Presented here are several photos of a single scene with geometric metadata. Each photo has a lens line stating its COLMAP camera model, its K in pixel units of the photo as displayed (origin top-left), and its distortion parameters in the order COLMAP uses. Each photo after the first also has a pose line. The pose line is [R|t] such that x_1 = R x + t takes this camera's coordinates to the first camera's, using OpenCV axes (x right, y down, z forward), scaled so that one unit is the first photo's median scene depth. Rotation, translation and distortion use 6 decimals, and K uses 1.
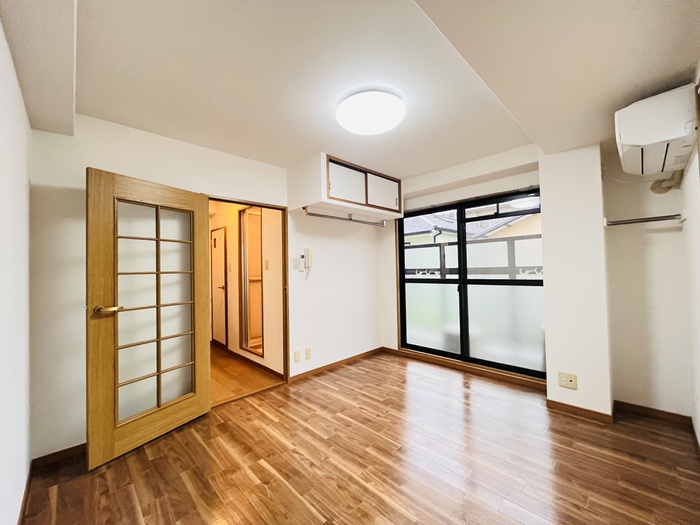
lens RADIAL K [[283.2, 0, 351.5], [0, 283.2, 264.3], [0, 0, 1]] dist [-0.001889, 0.000385]
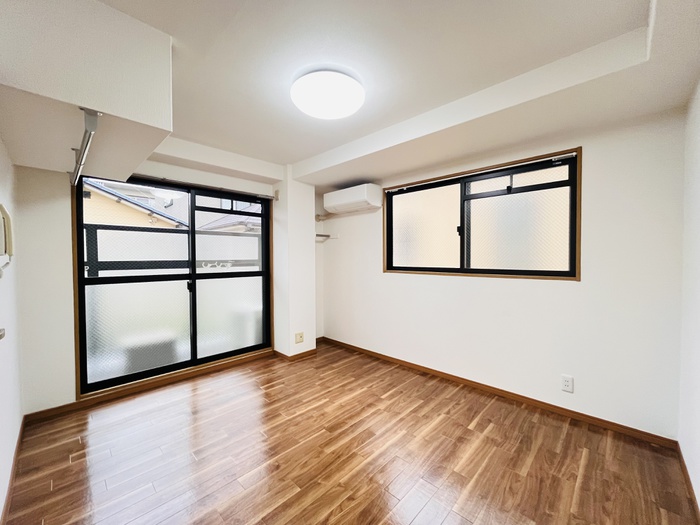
lens RADIAL K [[283.2, 0, 351.5], [0, 283.2, 264.3], [0, 0, 1]] dist [-0.001889, 0.000385]
pose [[-0.024310, 0.002154, 0.999702, -0.830329], [-0.011891, 0.999926, -0.002443, 0.032944], [-0.999634, -0.011946, -0.024282, 0.874664]]
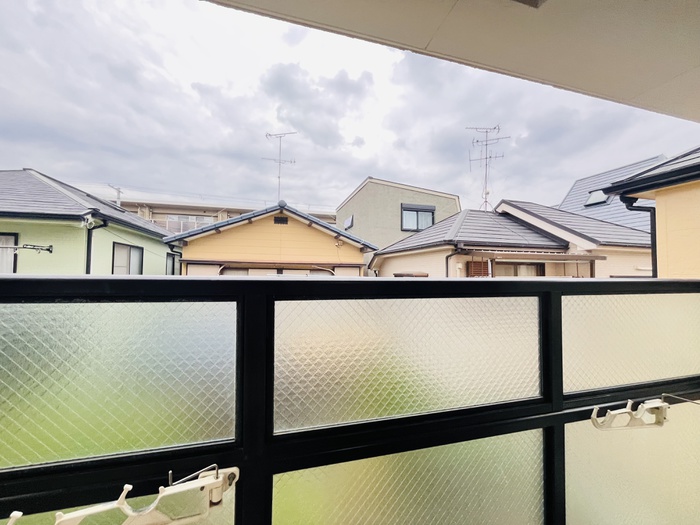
lens RADIAL K [[283.2, 0, 351.5], [0, 283.2, 264.3], [0, 0, 1]] dist [-0.001889, 0.000385]
pose [[0.488945, 0.062055, 0.870105, 0.461505], [-0.040037, 0.998012, -0.048678, -0.173349], [-0.871396, -0.011035, 0.490457, 1.898164]]
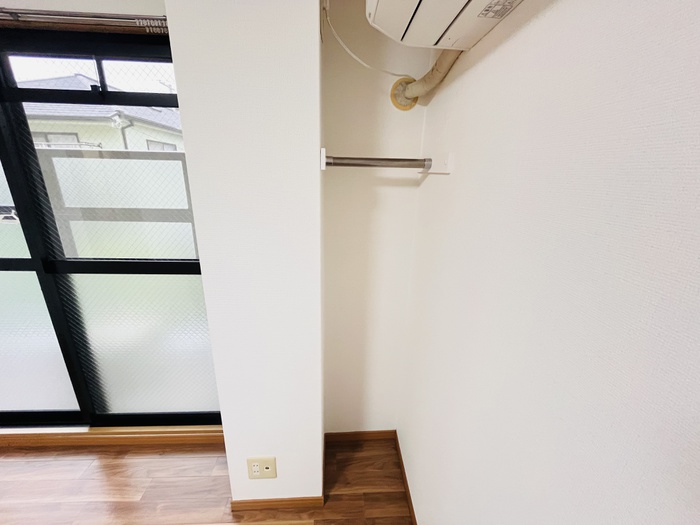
lens RADIAL K [[283.2, 0, 351.5], [0, 283.2, 264.3], [0, 0, 1]] dist [-0.001889, 0.000385]
pose [[0.665902, -0.185439, 0.722625, 0.641718], [-0.055462, 0.953630, 0.295827, -0.135608], [-0.743974, -0.237070, 0.624740, 0.723344]]
